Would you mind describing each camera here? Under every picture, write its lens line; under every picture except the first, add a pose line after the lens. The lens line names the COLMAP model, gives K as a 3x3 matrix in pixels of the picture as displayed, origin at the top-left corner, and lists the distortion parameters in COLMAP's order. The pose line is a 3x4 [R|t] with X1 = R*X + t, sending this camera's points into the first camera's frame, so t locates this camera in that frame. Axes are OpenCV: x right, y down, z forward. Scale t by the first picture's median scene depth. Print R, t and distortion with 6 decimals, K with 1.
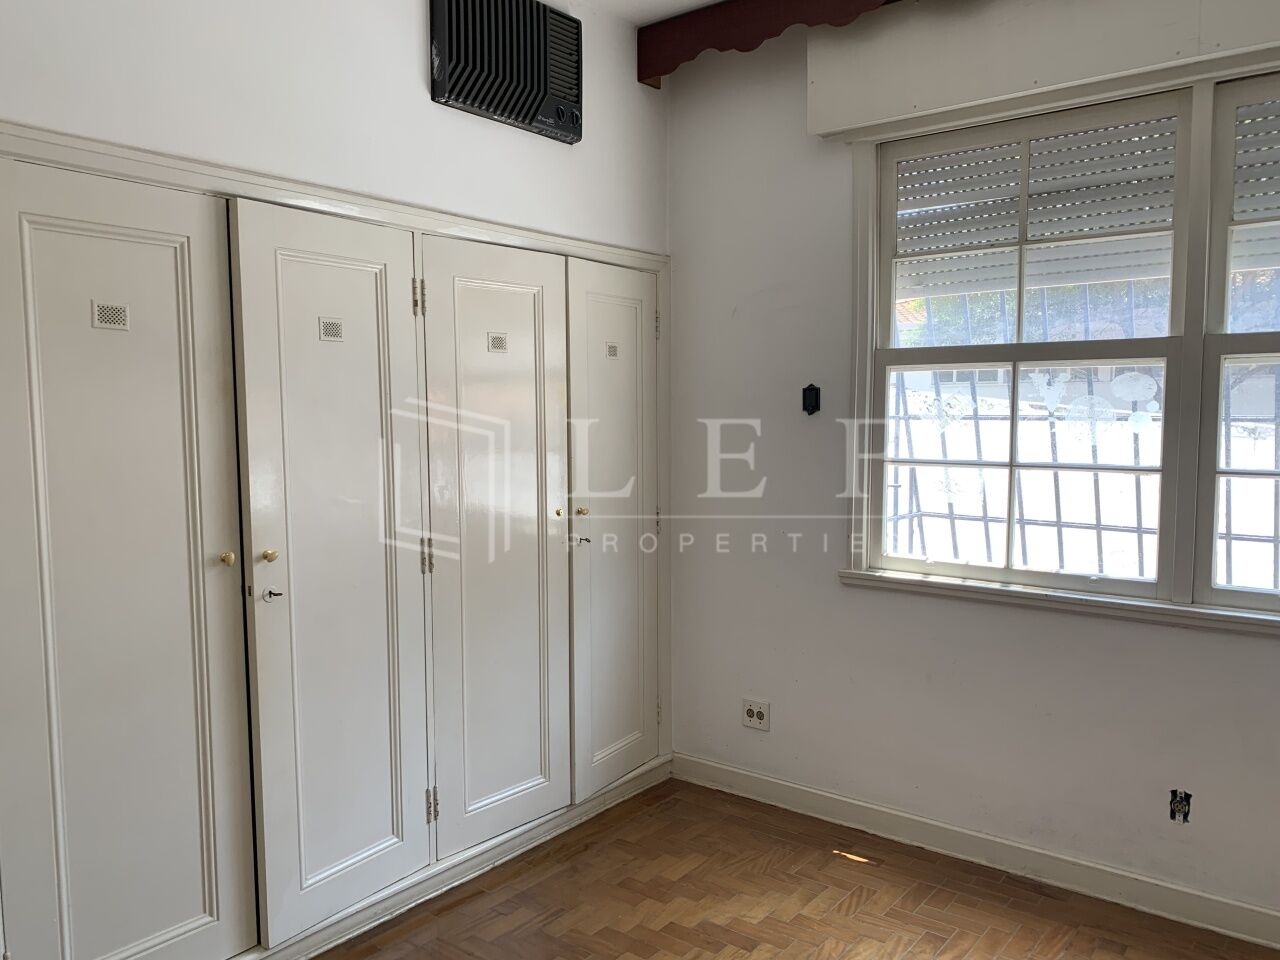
lens RADIAL K [[971.6, 0, 659.6], [0, 971.6, 499.2], [0, 0, 1]] dist [0.000809, 0.002861]
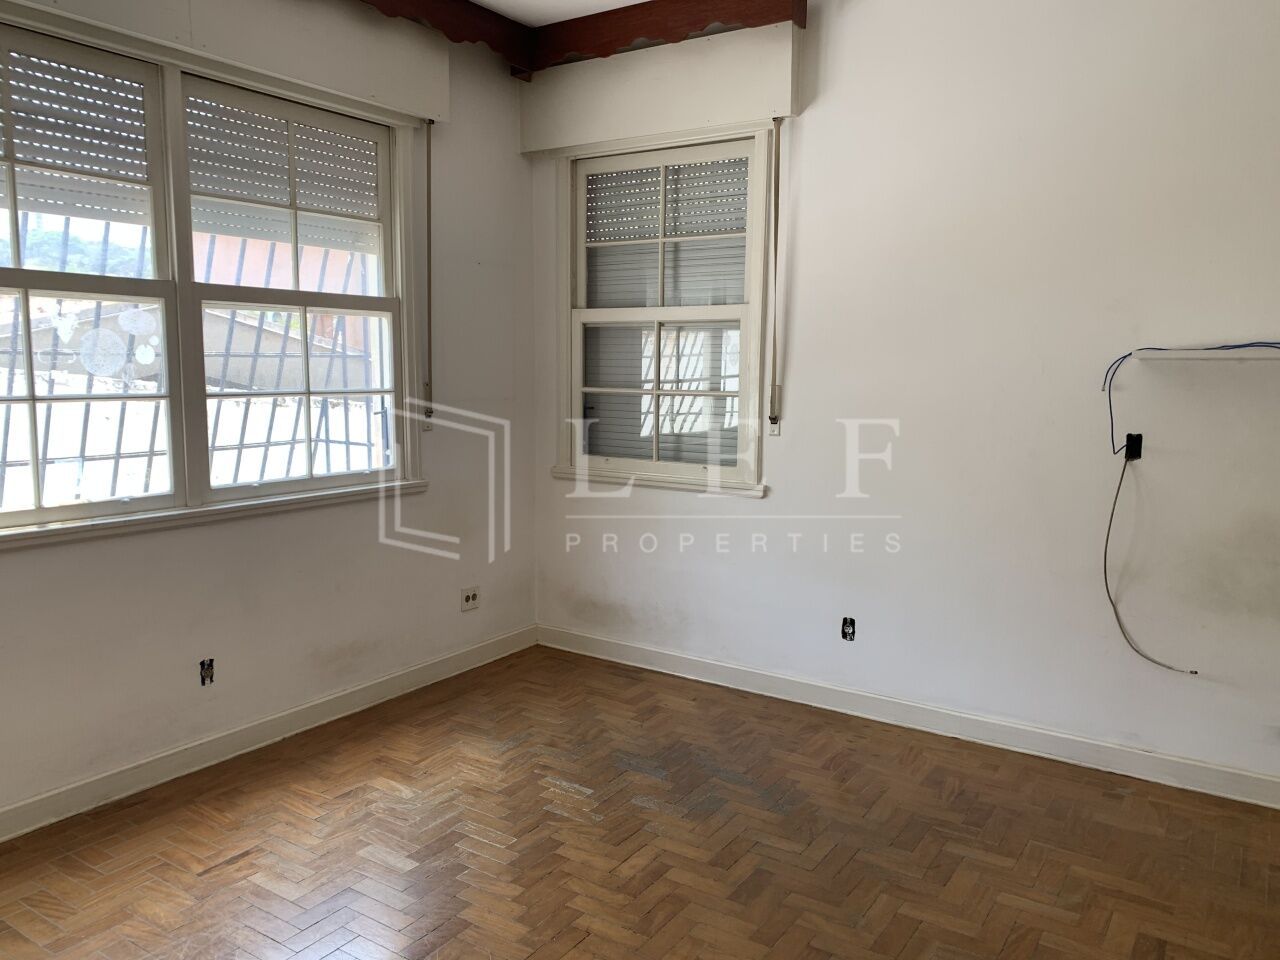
lens RADIAL K [[963.6, 0, 640.9], [0, 963.6, 472.3], [0, 0, 1]] dist [0.006222, 0.002419]
pose [[-0.062883, -0.119382, 0.990855, -0.664413], [0.069770, 0.989865, 0.123691, -0.042888], [-0.995579, 0.076910, -0.053916, 0.506065]]
